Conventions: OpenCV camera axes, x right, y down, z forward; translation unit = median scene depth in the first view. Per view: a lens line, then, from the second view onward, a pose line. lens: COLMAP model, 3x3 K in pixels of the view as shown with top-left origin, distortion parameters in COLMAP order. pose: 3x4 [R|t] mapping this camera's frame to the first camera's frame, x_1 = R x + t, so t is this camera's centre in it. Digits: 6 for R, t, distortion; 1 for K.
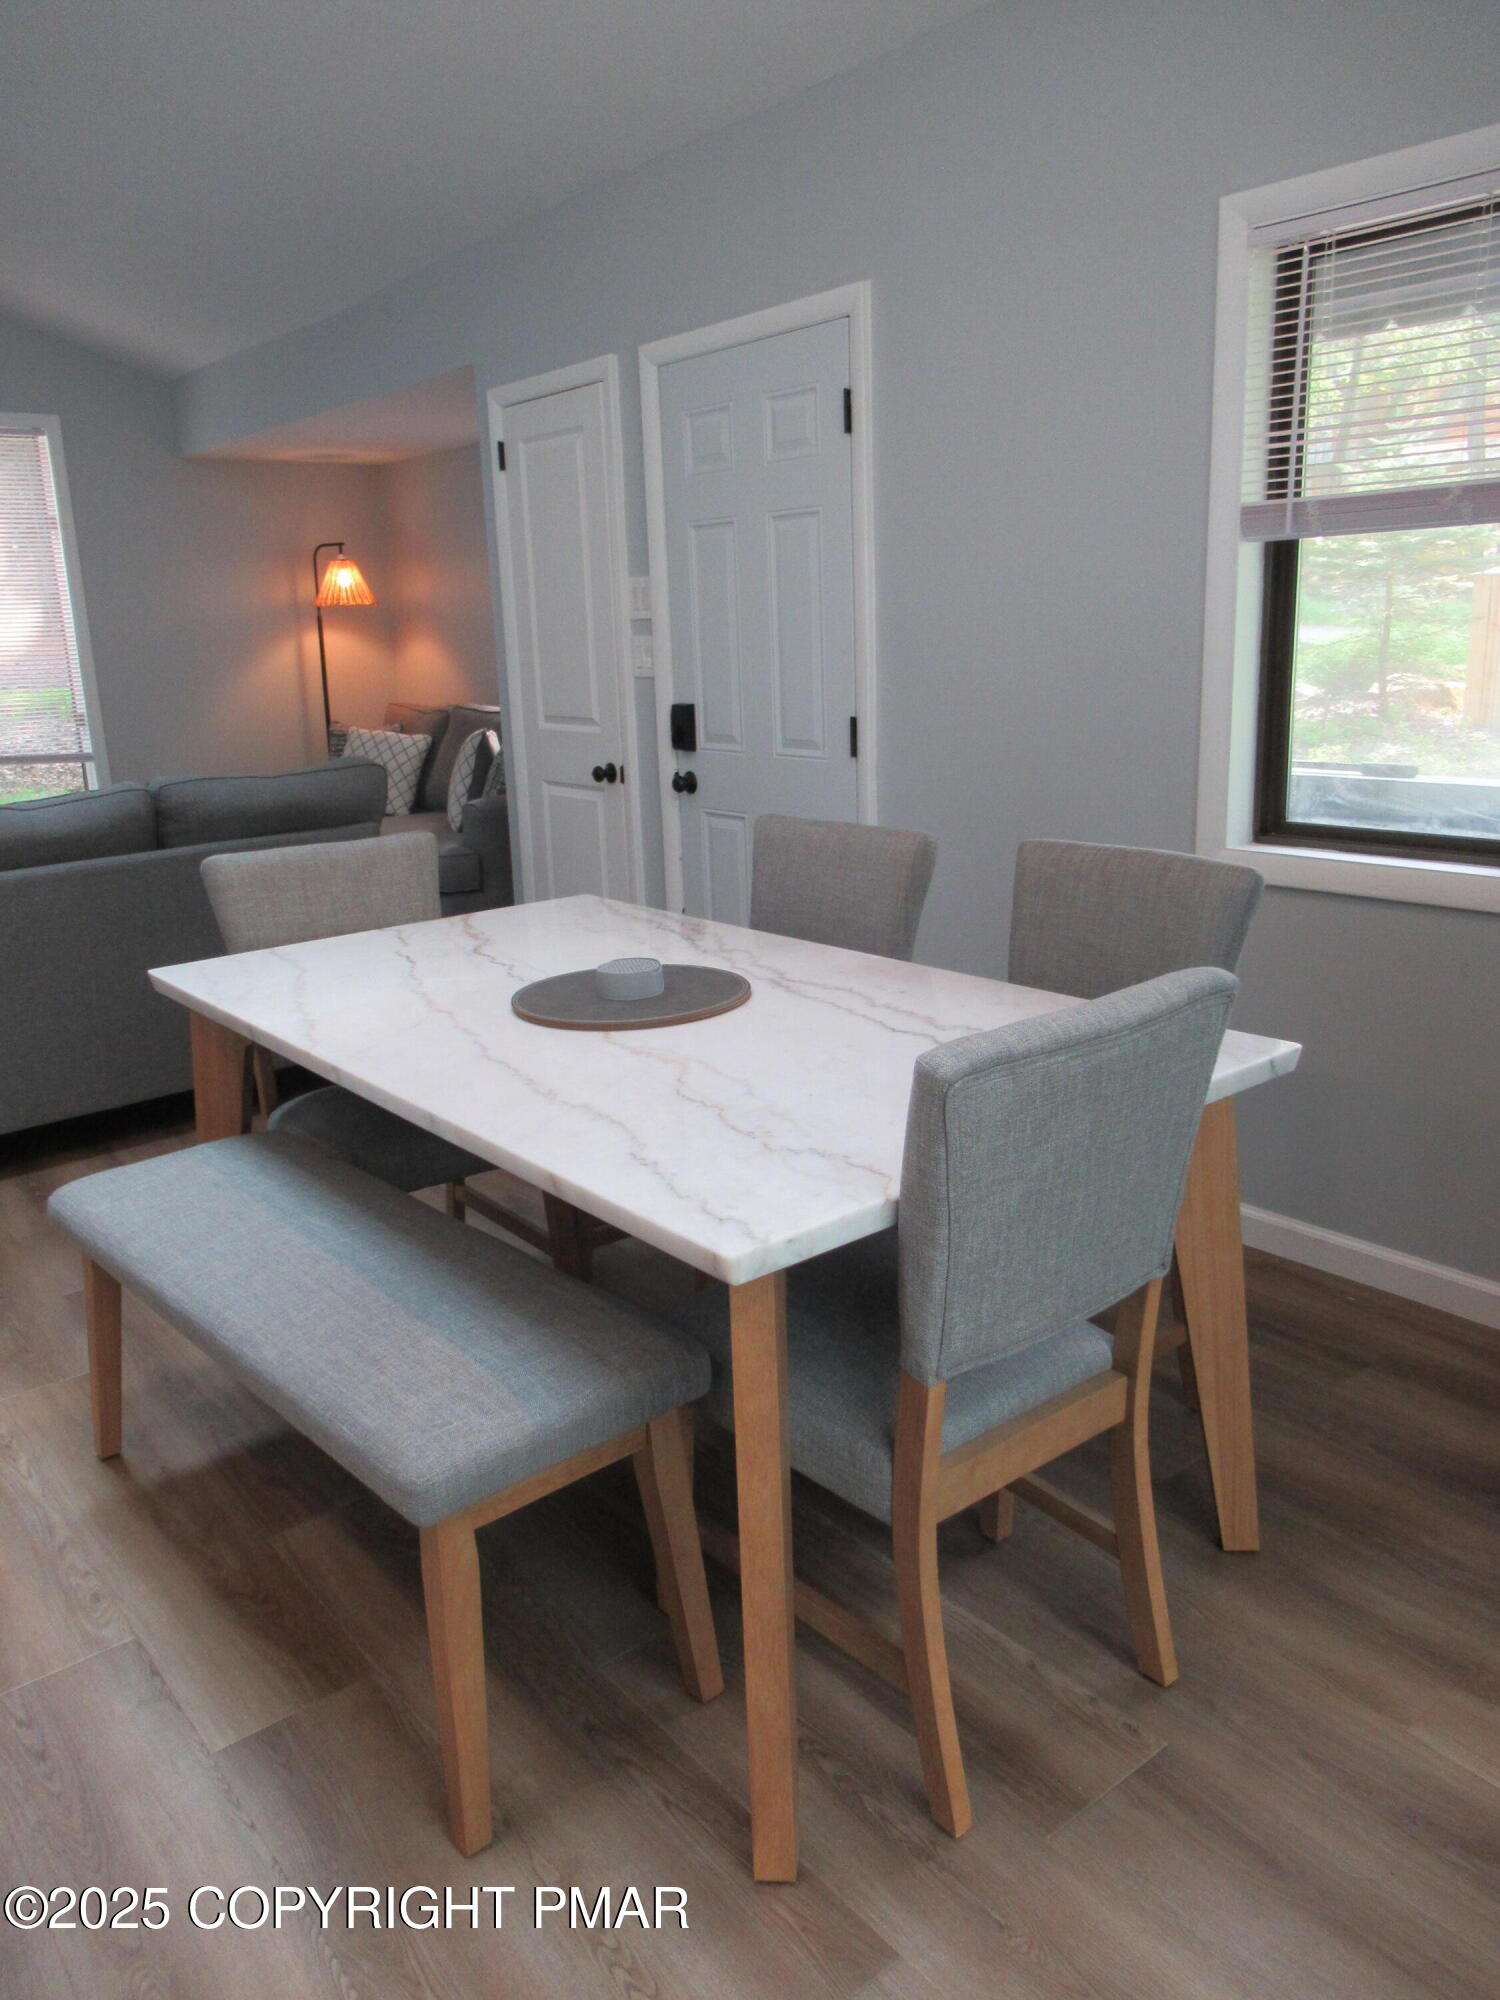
lens RADIAL K [[1501.6, 0, 745.3], [0, 1501.6, 1009.1], [0, 0, 1]] dist [-0.011582, 0.011648]
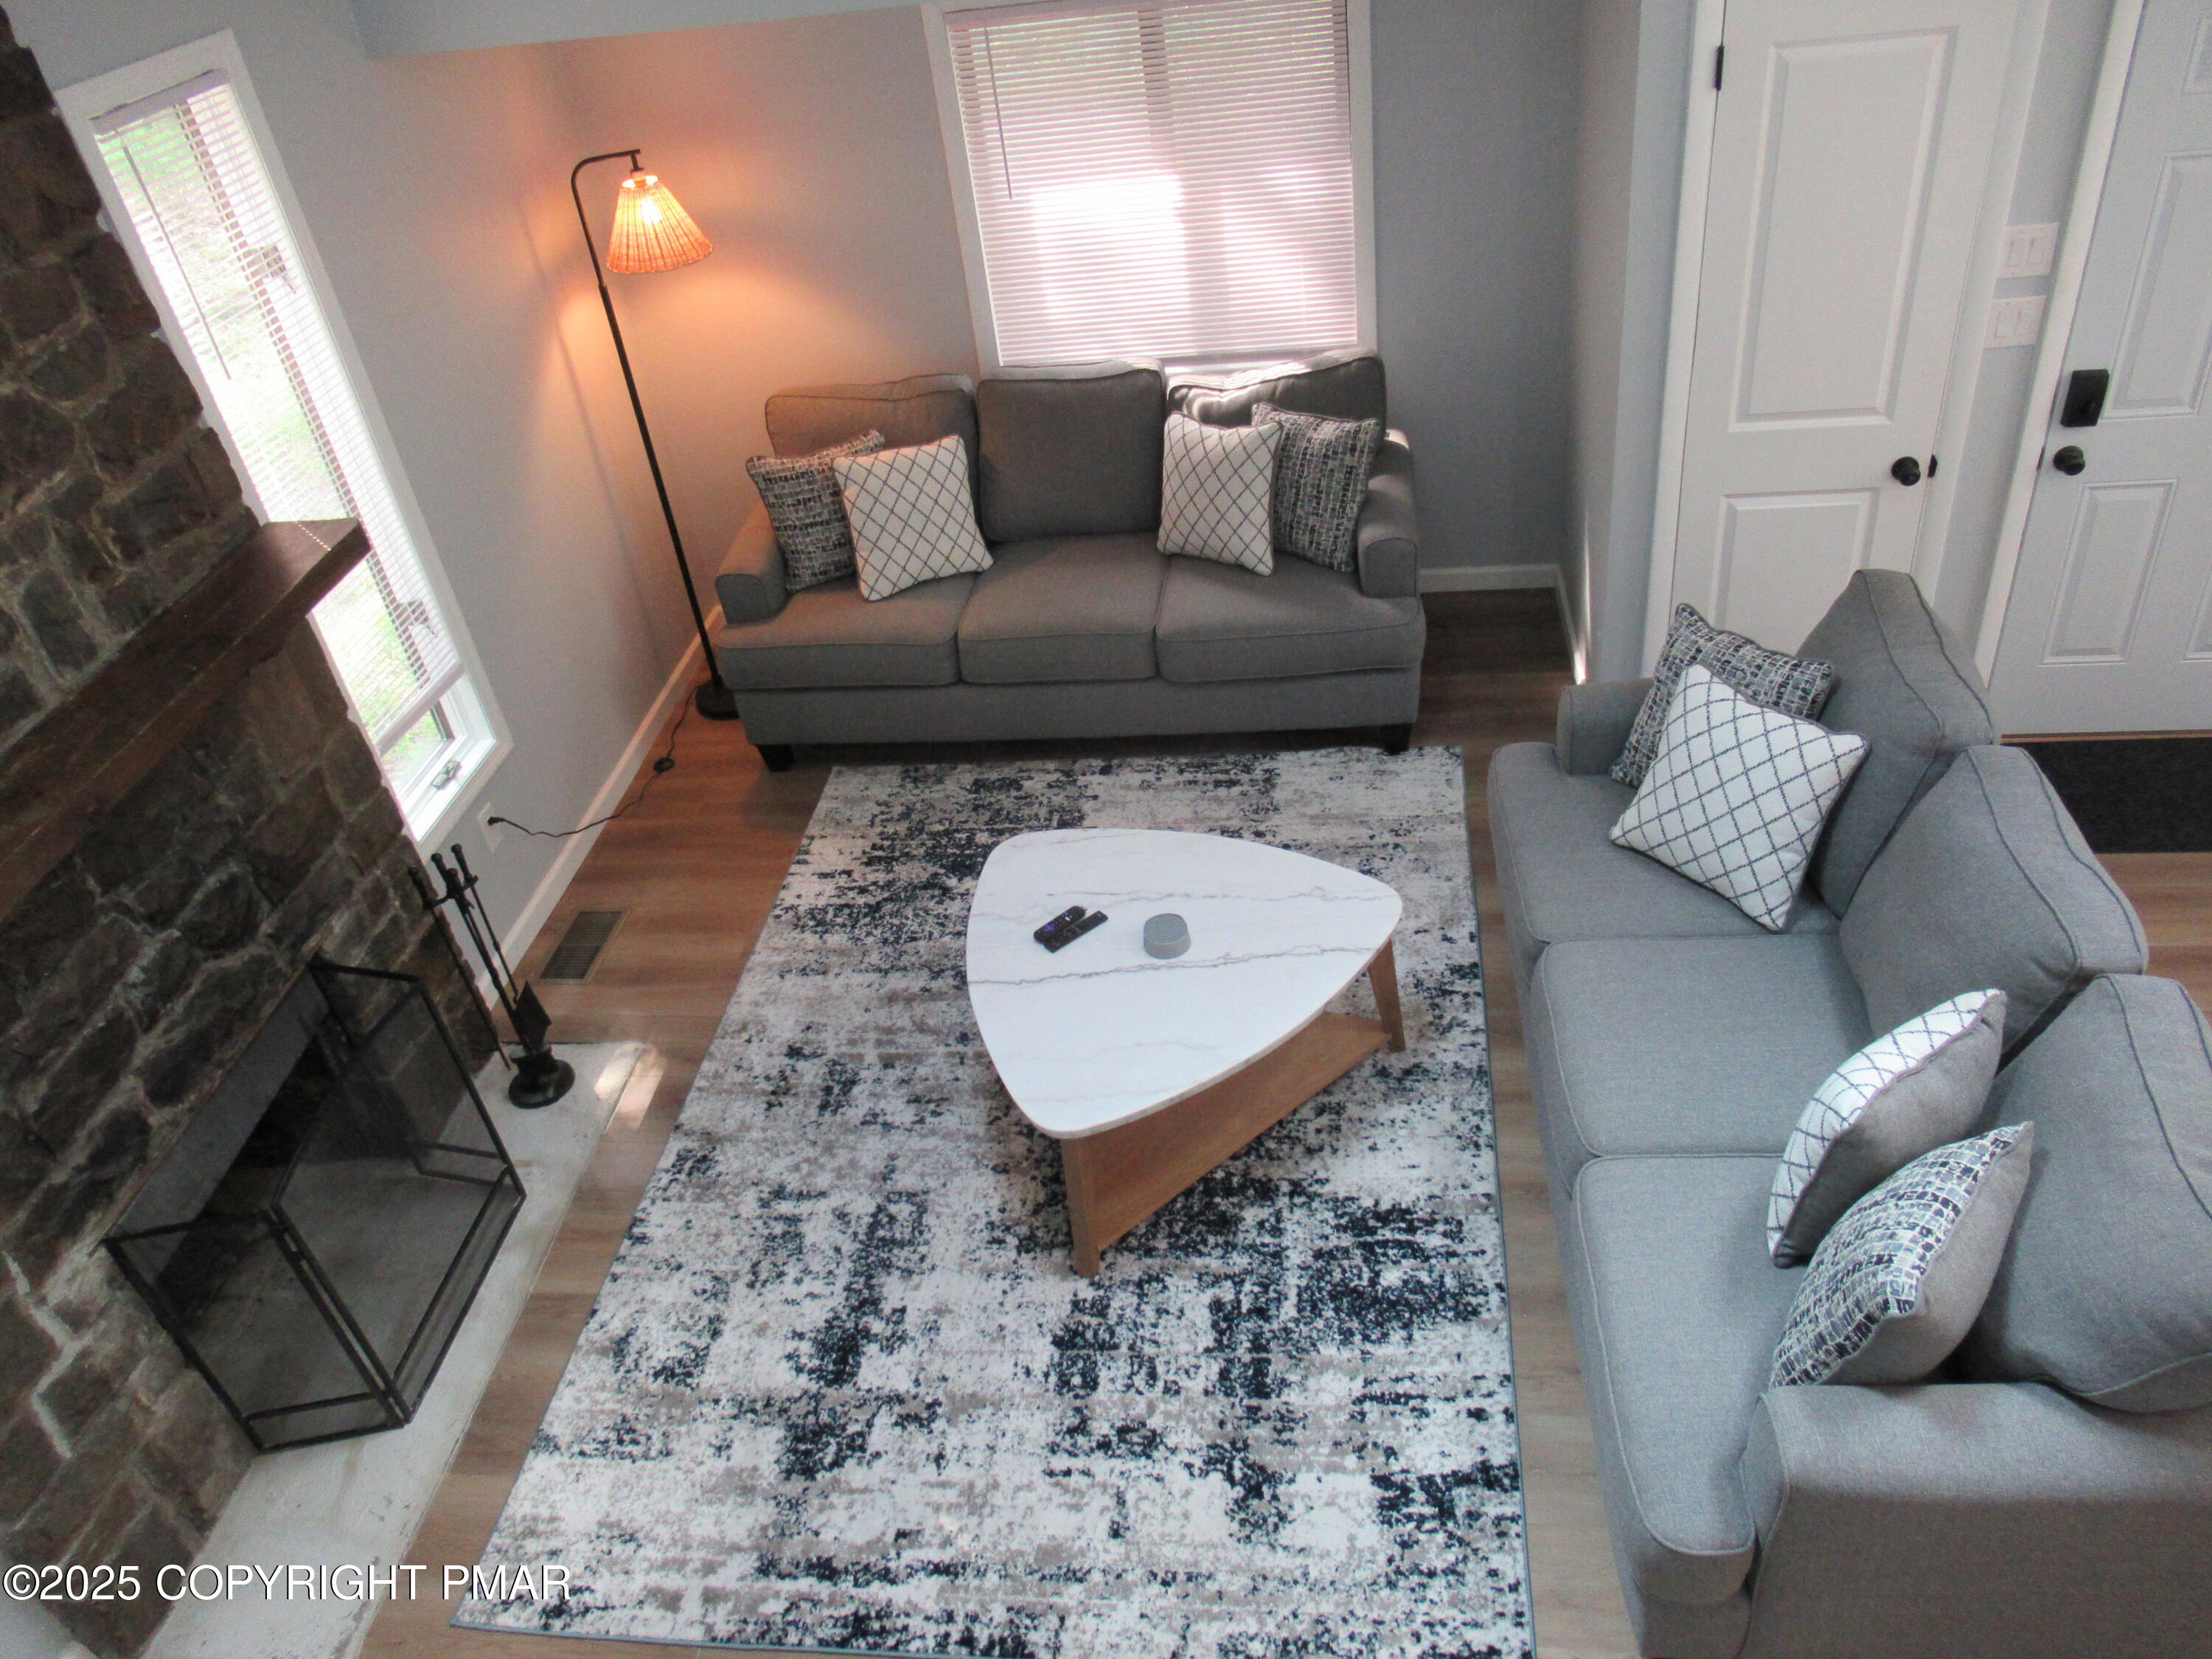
lens RADIAL K [[1660.8, 0, 1100.6], [0, 1660.8, 831.4], [0, 0, 1]] dist [-0.011582, 0.011648]
pose [[0.711400, -0.450795, 0.539161, -1.028022], [0.266370, 0.882889, 0.386723, -0.473991], [-0.650352, -0.131498, 0.748165, 0.629784]]
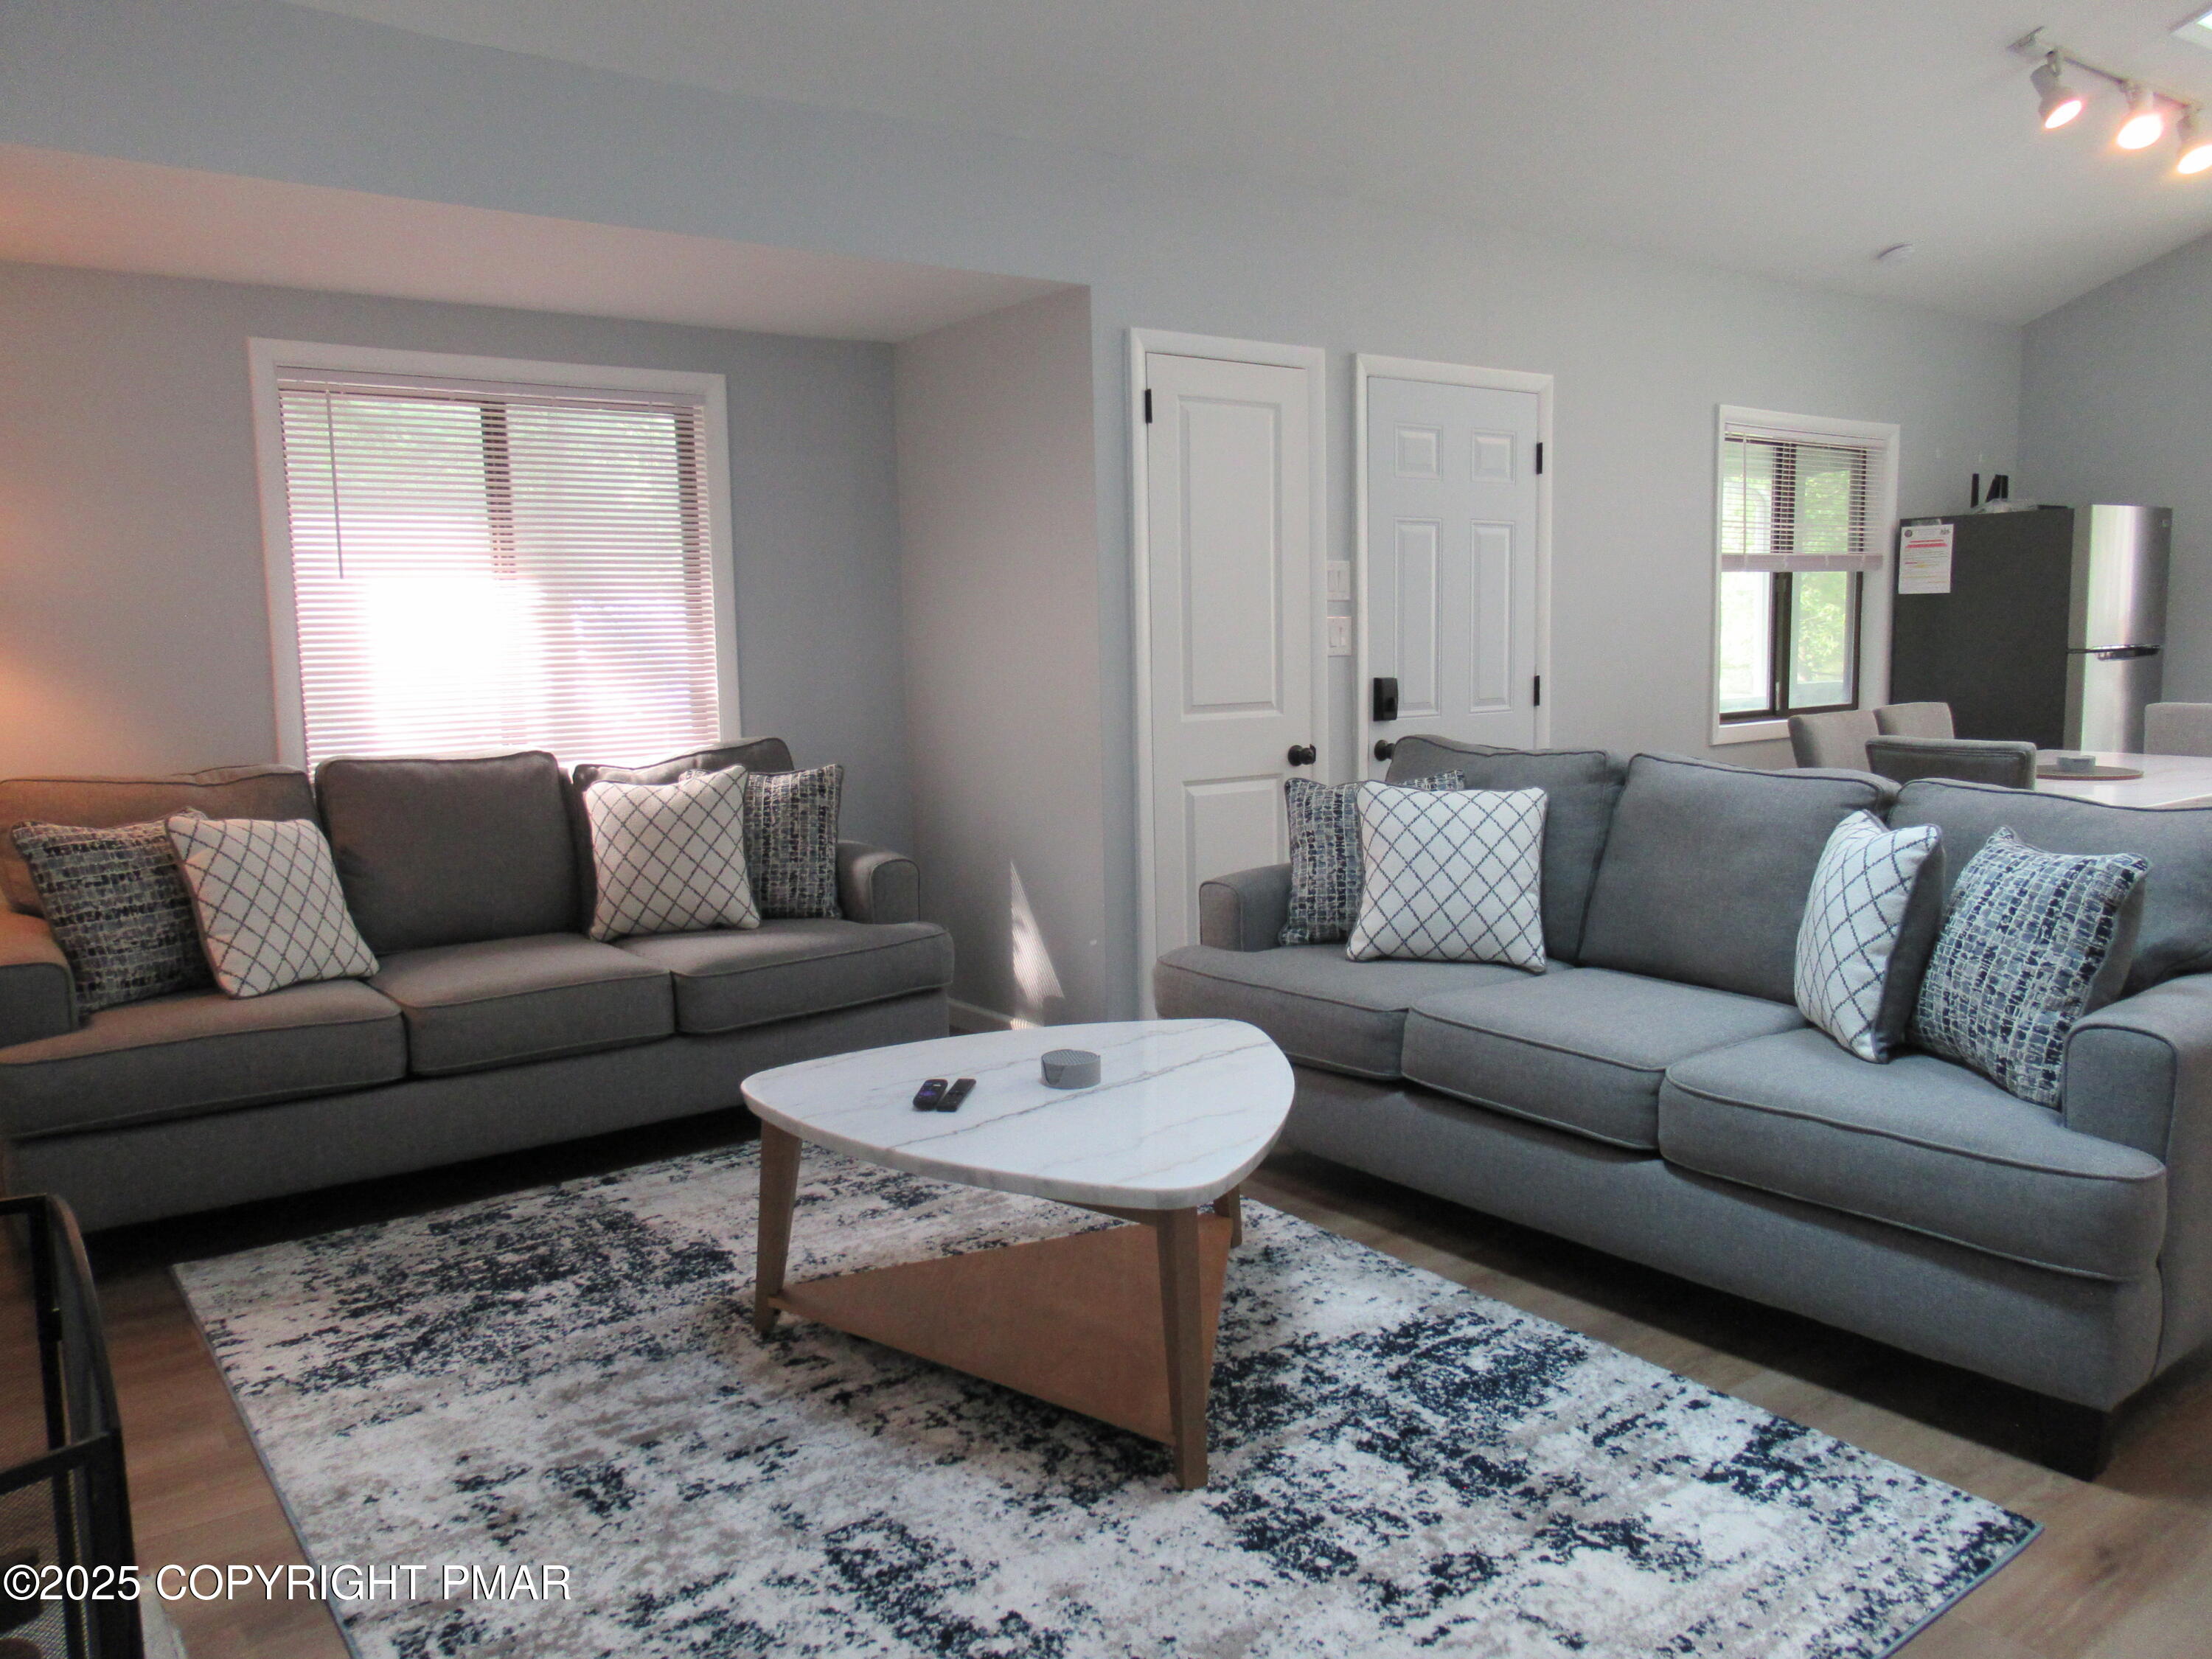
lens RADIAL K [[1660.8, 0, 1109.2], [0, 1660.8, 823.8], [0, 0, 1]] dist [-0.011582, 0.011648]
pose [[0.030900, -0.078923, 0.996402, -1.231876], [0.271305, 0.960114, 0.067635, -0.234357], [-0.961997, 0.268239, 0.051080, 1.144619]]
